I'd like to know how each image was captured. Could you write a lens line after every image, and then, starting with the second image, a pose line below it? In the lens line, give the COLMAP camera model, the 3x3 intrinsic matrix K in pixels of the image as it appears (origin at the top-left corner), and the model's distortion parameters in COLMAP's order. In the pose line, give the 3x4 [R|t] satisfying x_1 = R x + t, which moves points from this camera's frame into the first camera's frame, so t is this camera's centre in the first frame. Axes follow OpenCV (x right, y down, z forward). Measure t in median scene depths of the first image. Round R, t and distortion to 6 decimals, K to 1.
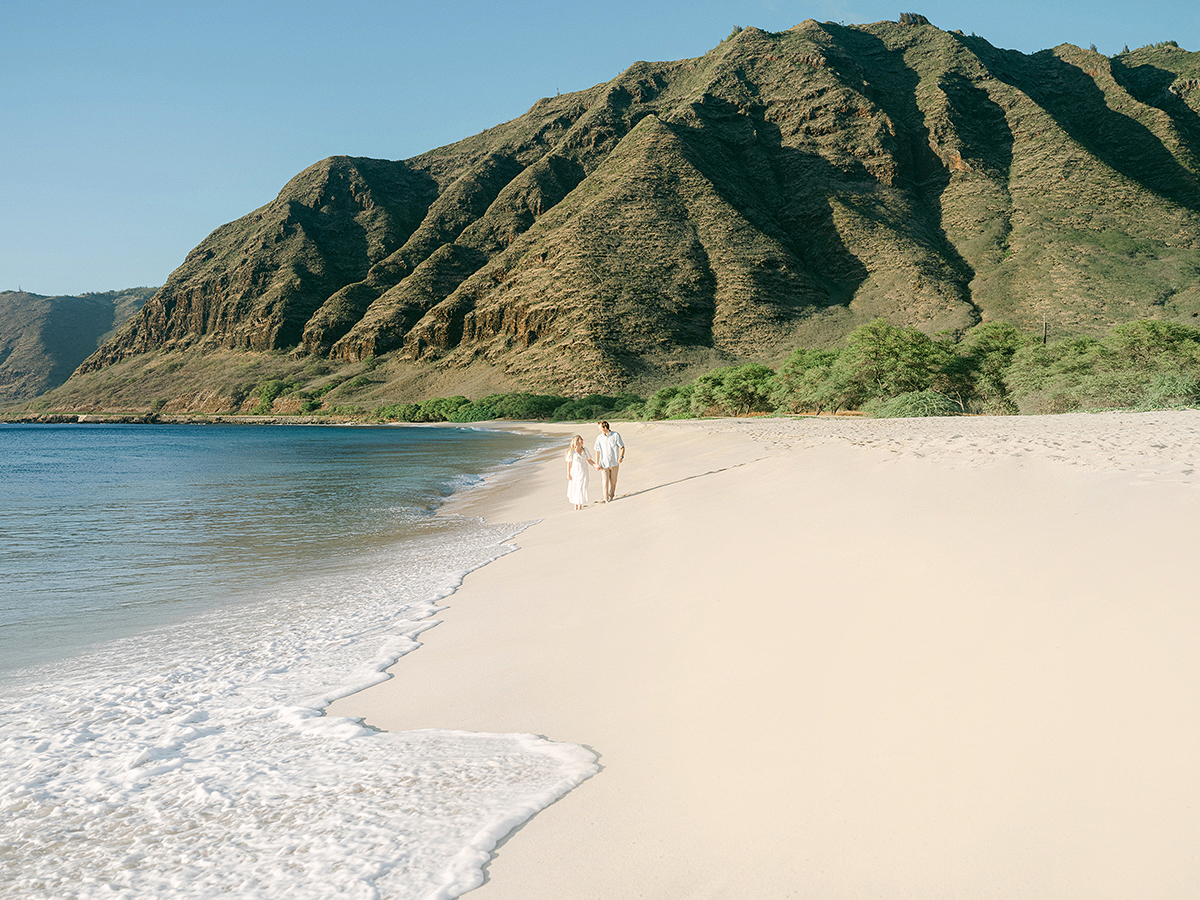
lens RADIAL K [[1190.4, 0, 550.1], [0, 1190.4, 456.0], [0, 0, 1]] dist [-0.003590, -0.003832]
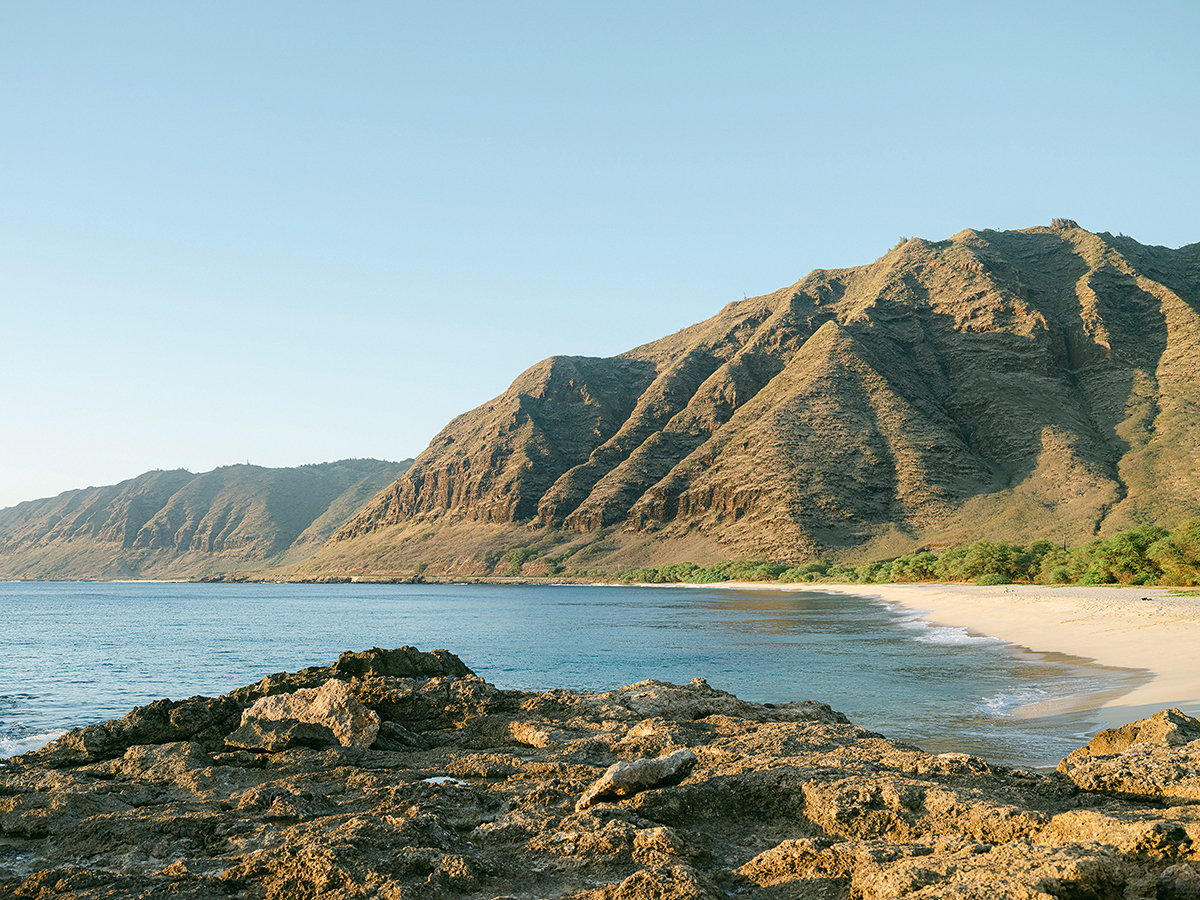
lens RADIAL K [[1285.5, 0, 518.9], [0, 1285.5, 454.8], [0, 0, 1]] dist [-0.004350, 0.006238]
pose [[0.990154, -0.013296, -0.139353, -0.043898], [-0.004374, 0.992054, -0.125737, 0.006128], [0.139917, 0.125108, 0.982228, -0.268072]]
